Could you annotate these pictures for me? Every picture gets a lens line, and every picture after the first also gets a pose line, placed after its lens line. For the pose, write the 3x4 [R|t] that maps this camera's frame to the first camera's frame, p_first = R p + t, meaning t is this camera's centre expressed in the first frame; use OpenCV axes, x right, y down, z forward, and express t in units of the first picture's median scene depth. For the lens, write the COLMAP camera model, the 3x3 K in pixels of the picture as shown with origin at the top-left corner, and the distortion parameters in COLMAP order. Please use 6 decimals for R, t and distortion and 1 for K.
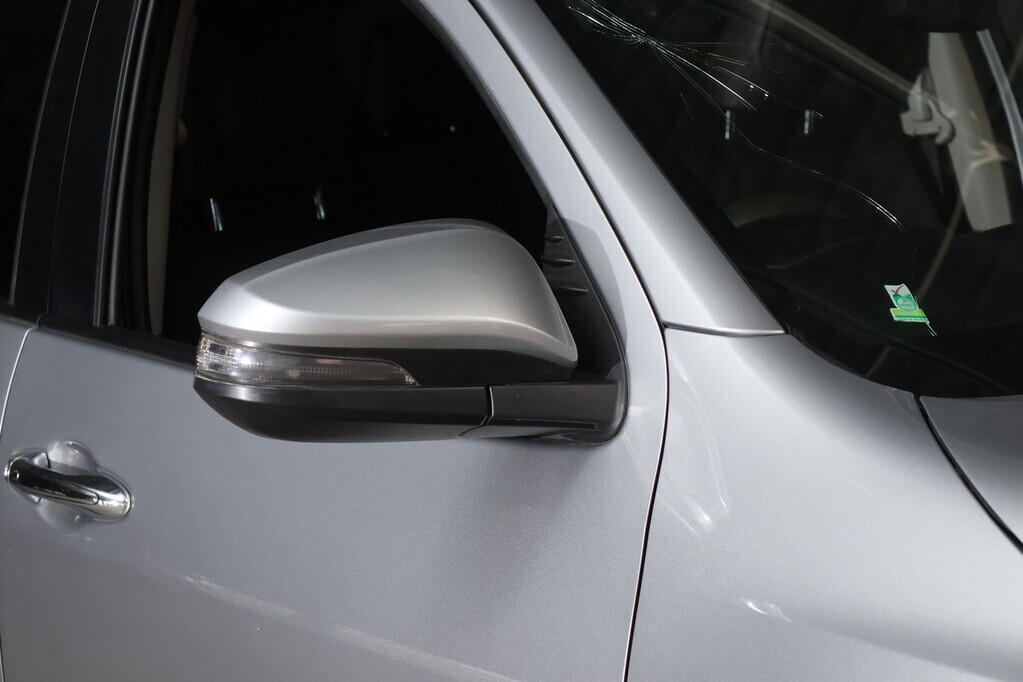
lens RADIAL K [[2452.2, 0, 513.1], [0, 2452.2, 343.4], [0, 0, 1]] dist [0.095191, 0.000000]
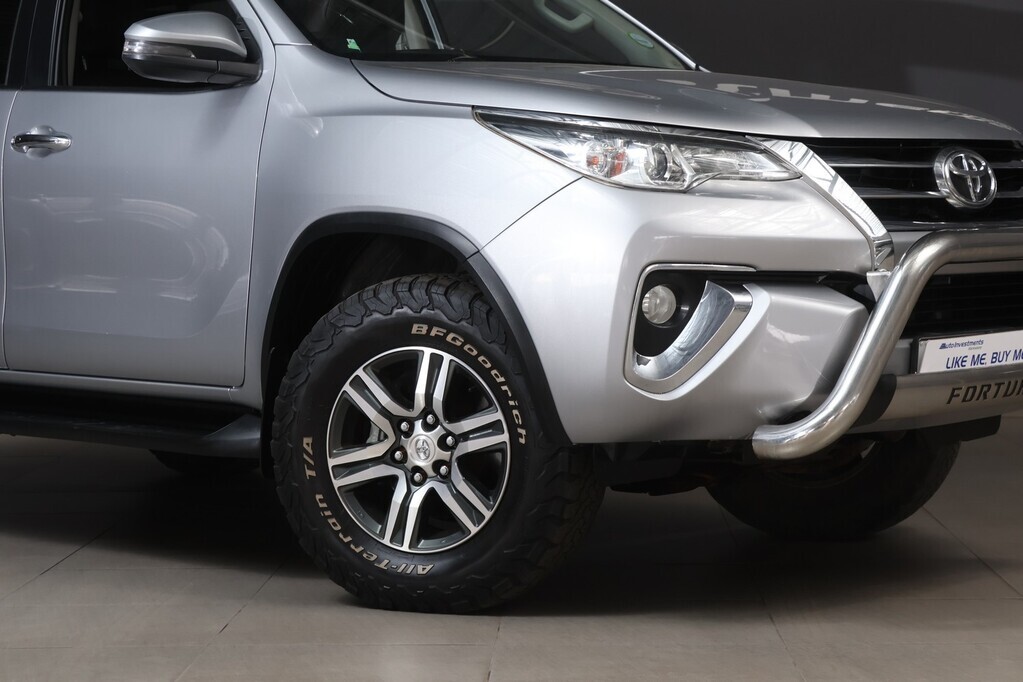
lens RADIAL K [[2452.2, 0, 521.2], [0, 2452.2, 311.9], [0, 0, 1]] dist [0.095191, 0.000000]
pose [[0.989307, 0.025799, 0.143545, -0.067692], [-0.014113, 0.996546, -0.081839, 0.577544], [-0.145161, 0.078938, 0.986254, -2.086123]]
